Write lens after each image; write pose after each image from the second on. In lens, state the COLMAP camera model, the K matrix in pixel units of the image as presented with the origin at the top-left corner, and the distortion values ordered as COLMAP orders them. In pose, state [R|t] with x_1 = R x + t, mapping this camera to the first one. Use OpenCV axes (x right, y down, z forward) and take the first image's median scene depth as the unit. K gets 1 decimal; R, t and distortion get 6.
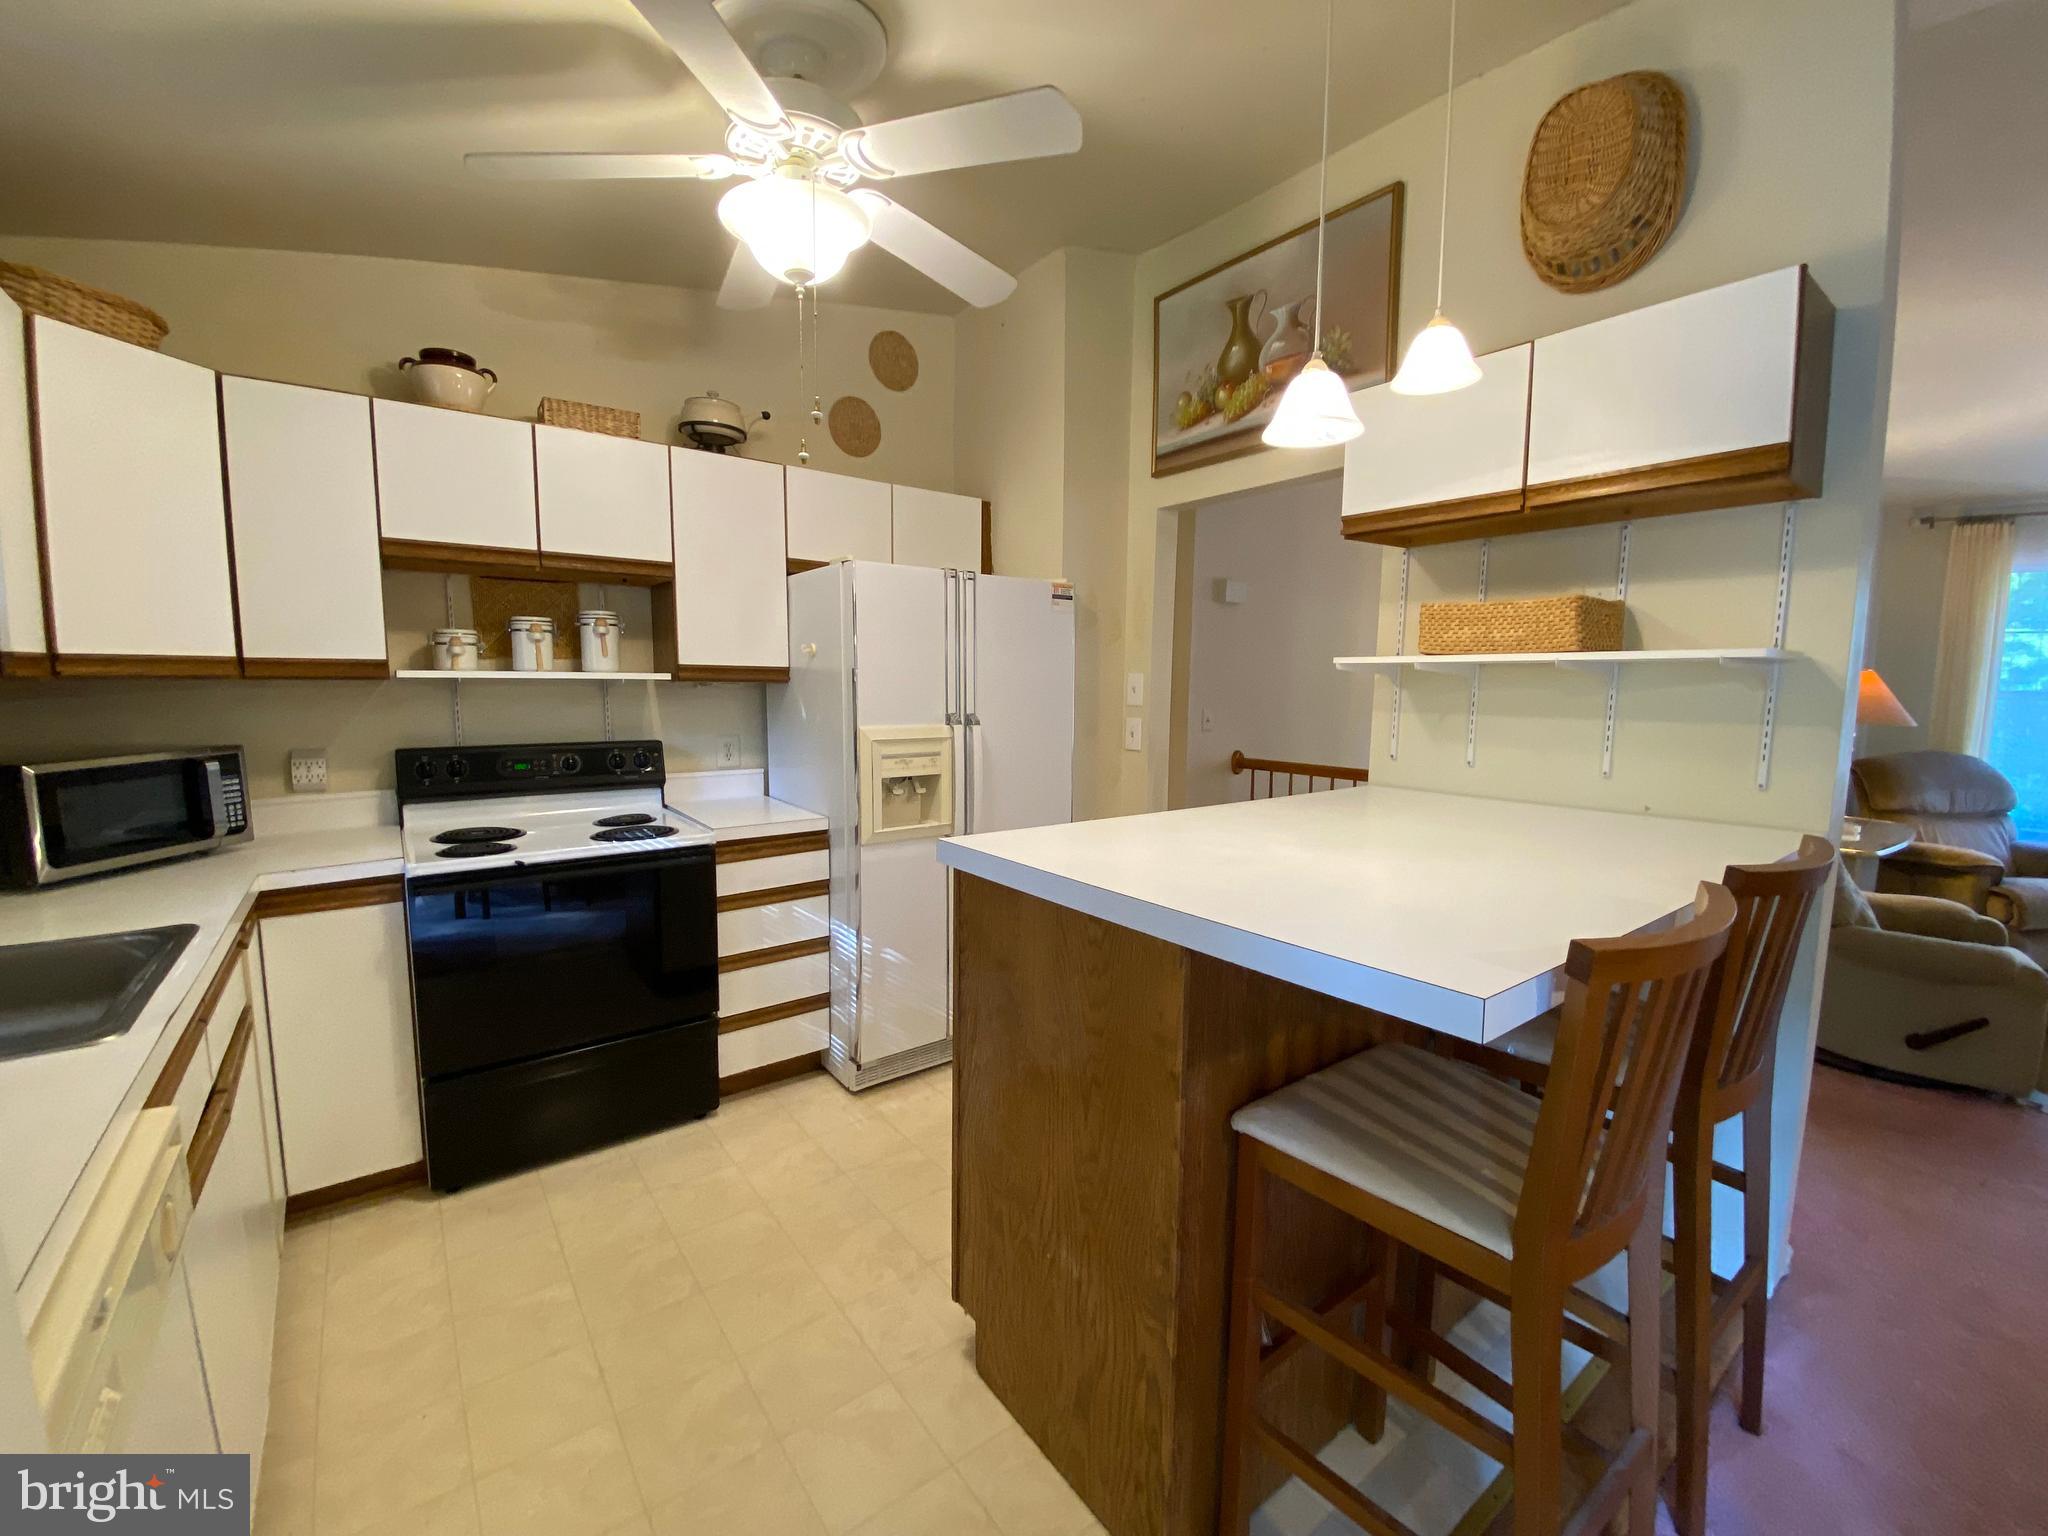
lens RADIAL K [[837.6, 0, 1019.9], [0, 837.6, 769.3], [0, 0, 1]] dist [0.036912, -0.027494]
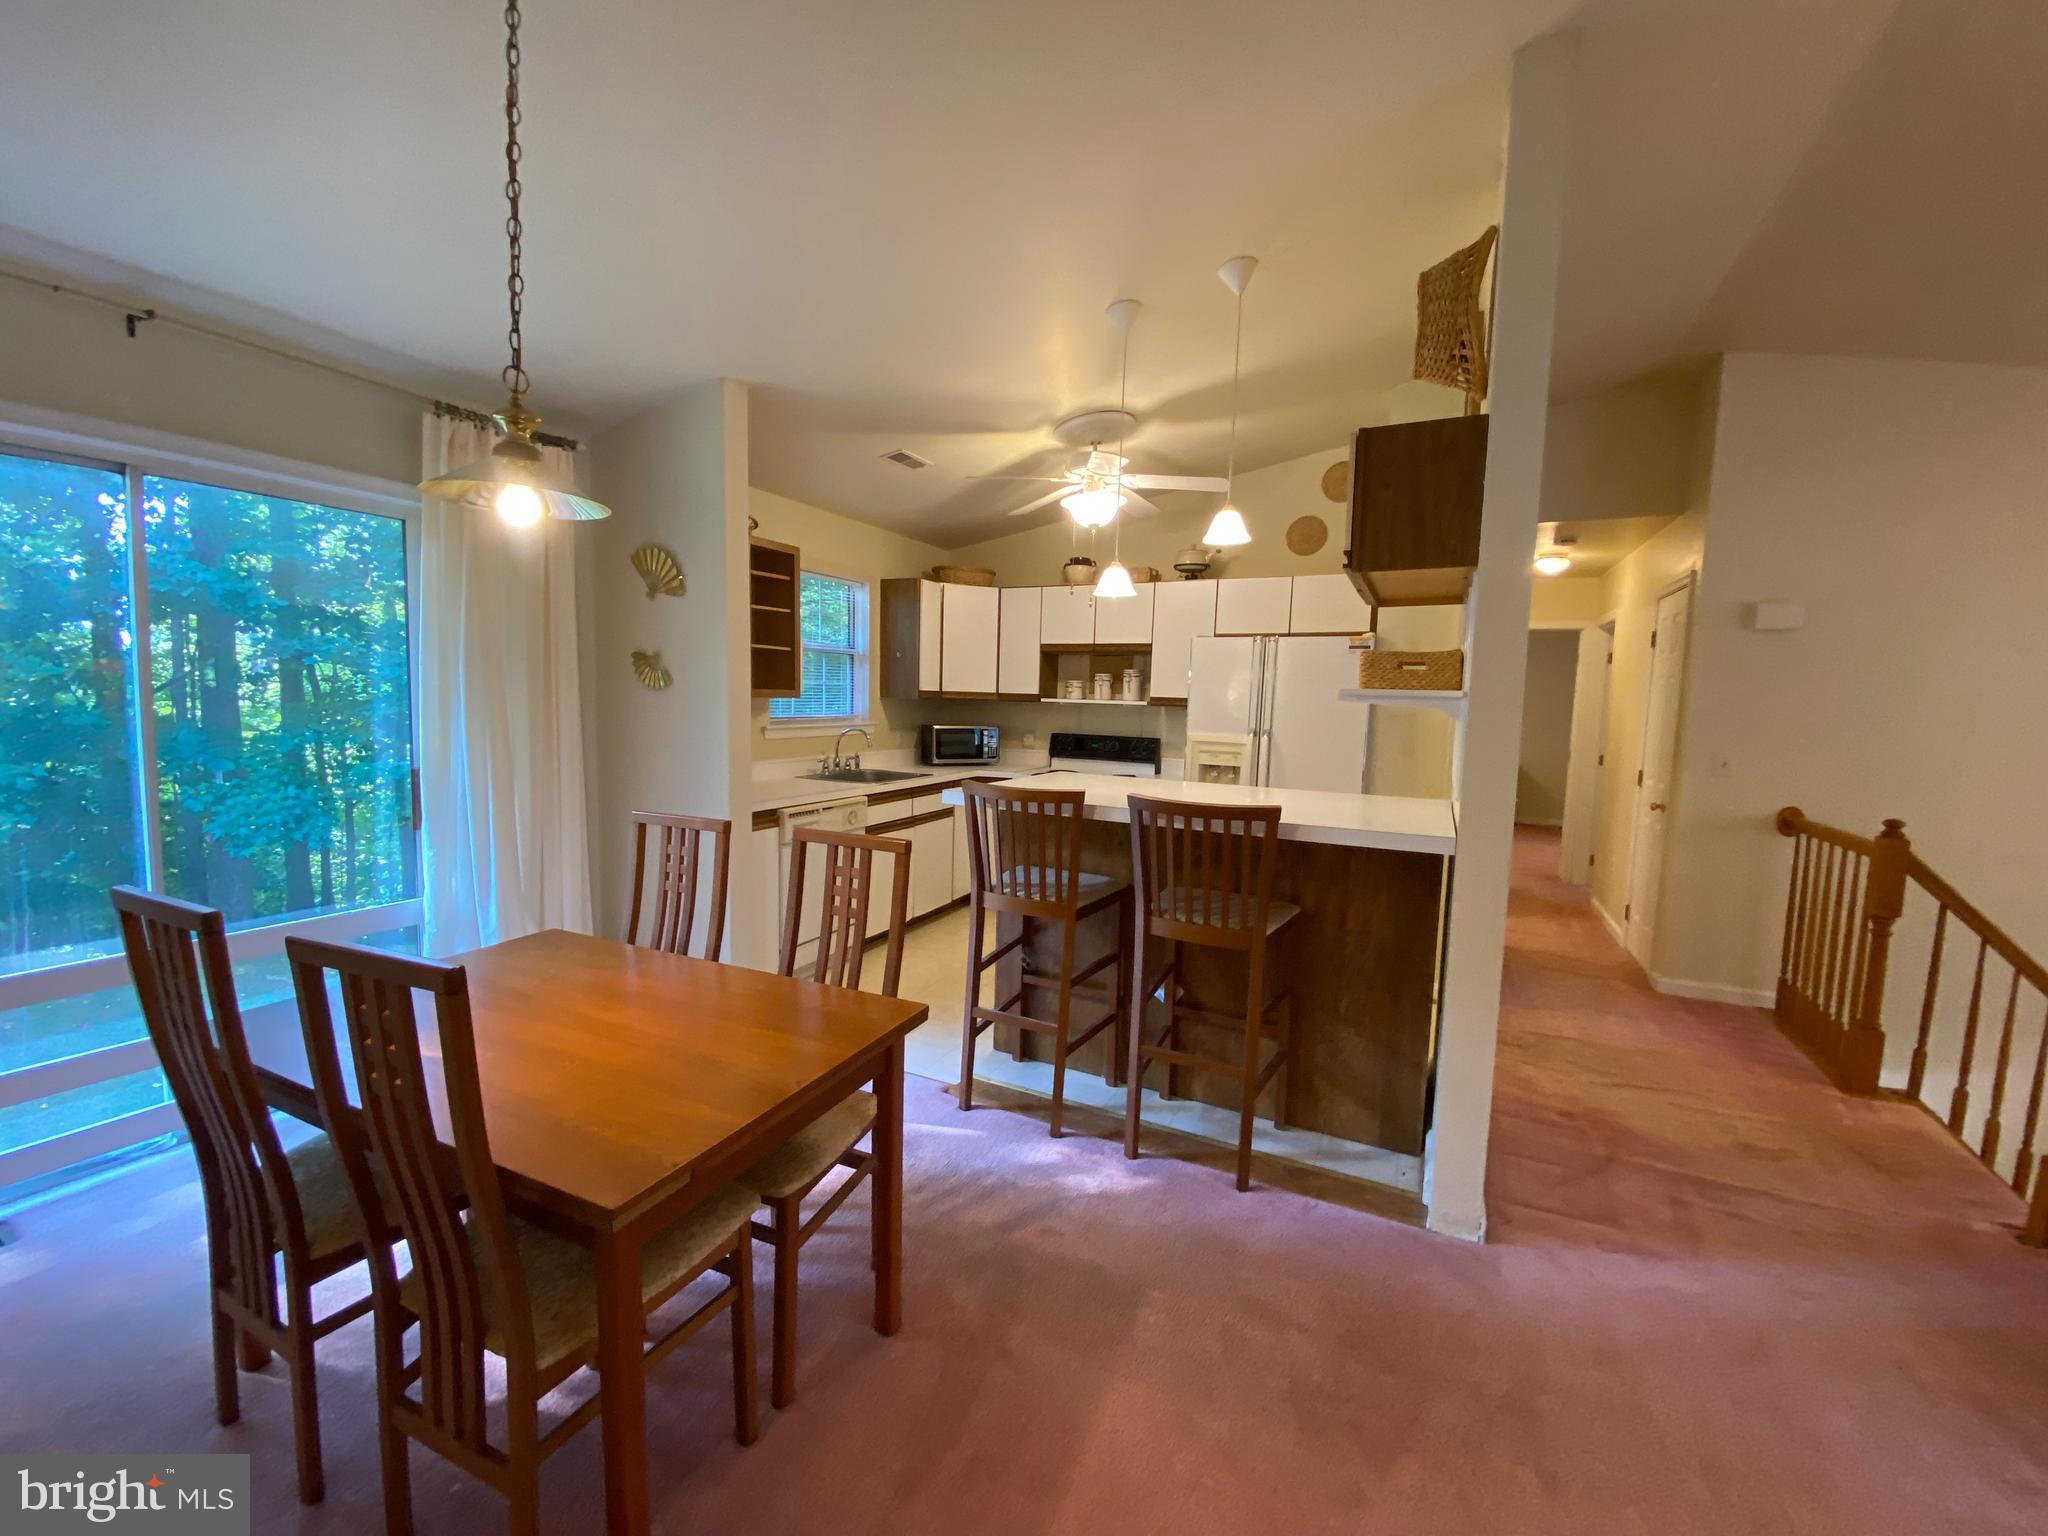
lens RADIAL K [[822.8, 0, 1016.3], [0, 822.8, 770.6], [0, 0, 1]] dist [0.039624, -0.027725]
pose [[0.433736, 0.086502, -0.896878, 1.334669], [-0.118389, 0.992223, 0.038445, 0.004373], [0.893228, 0.089505, 0.440604, -0.076266]]
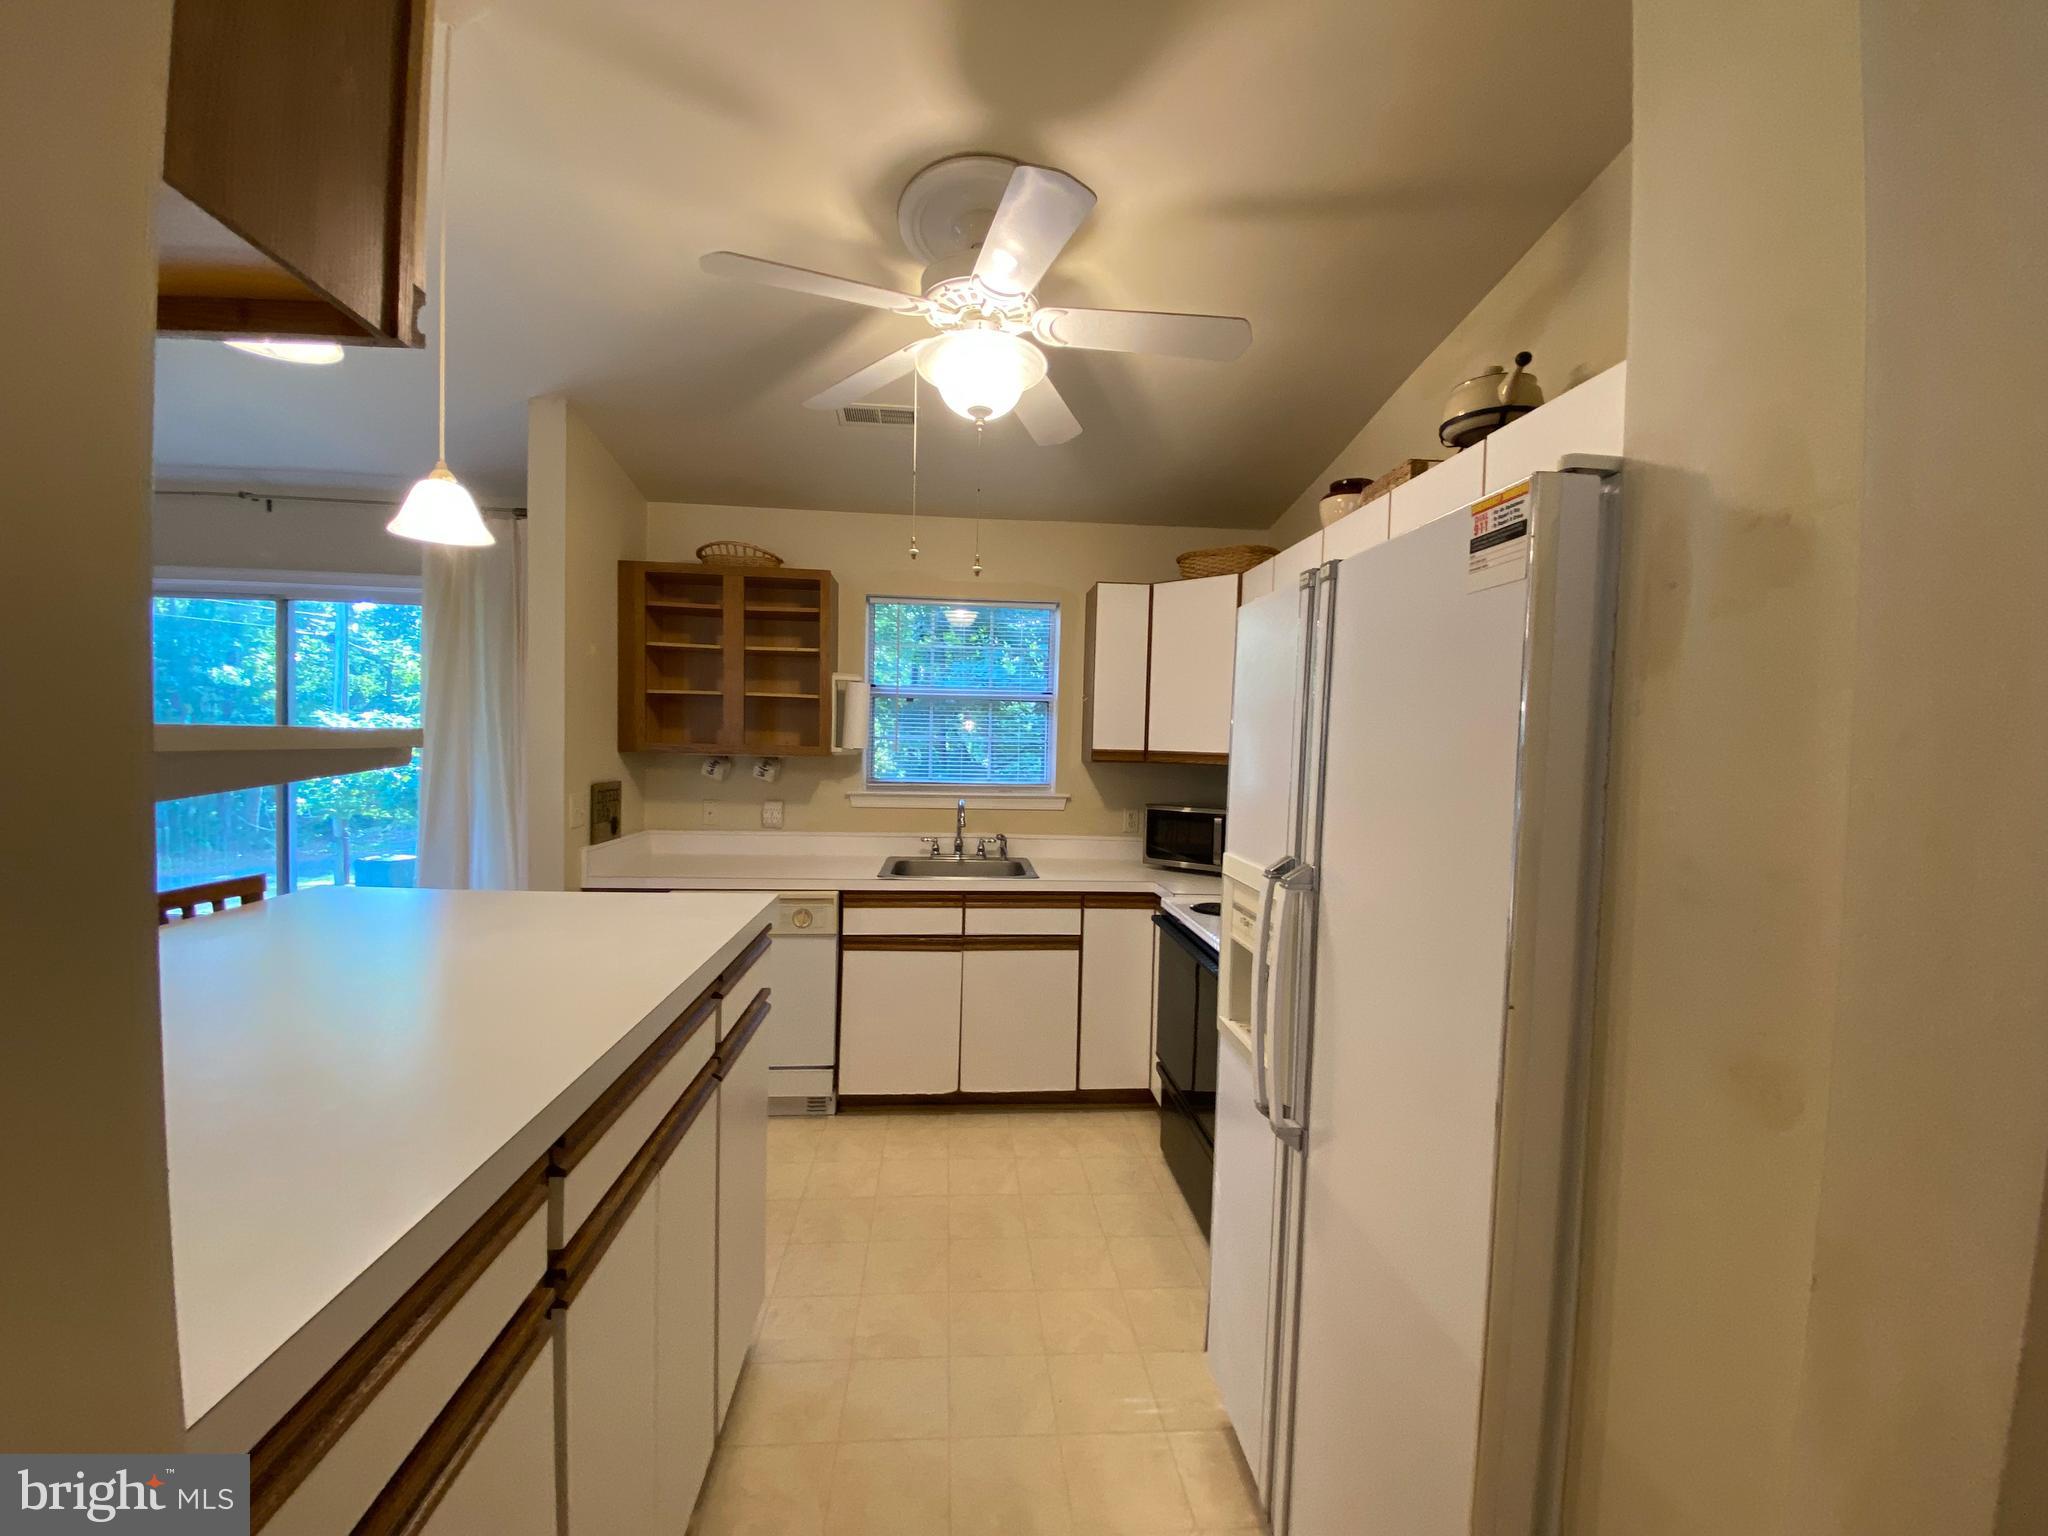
lens RADIAL K [[837.6, 0, 1019.9], [0, 837.6, 769.3], [0, 0, 1]] dist [0.036912, -0.027494]
pose [[-0.549928, 0.008624, -0.835167, 0.523534], [-0.114272, 0.989766, 0.085465, -0.168435], [0.827358, 0.142436, -0.543315, 1.353380]]
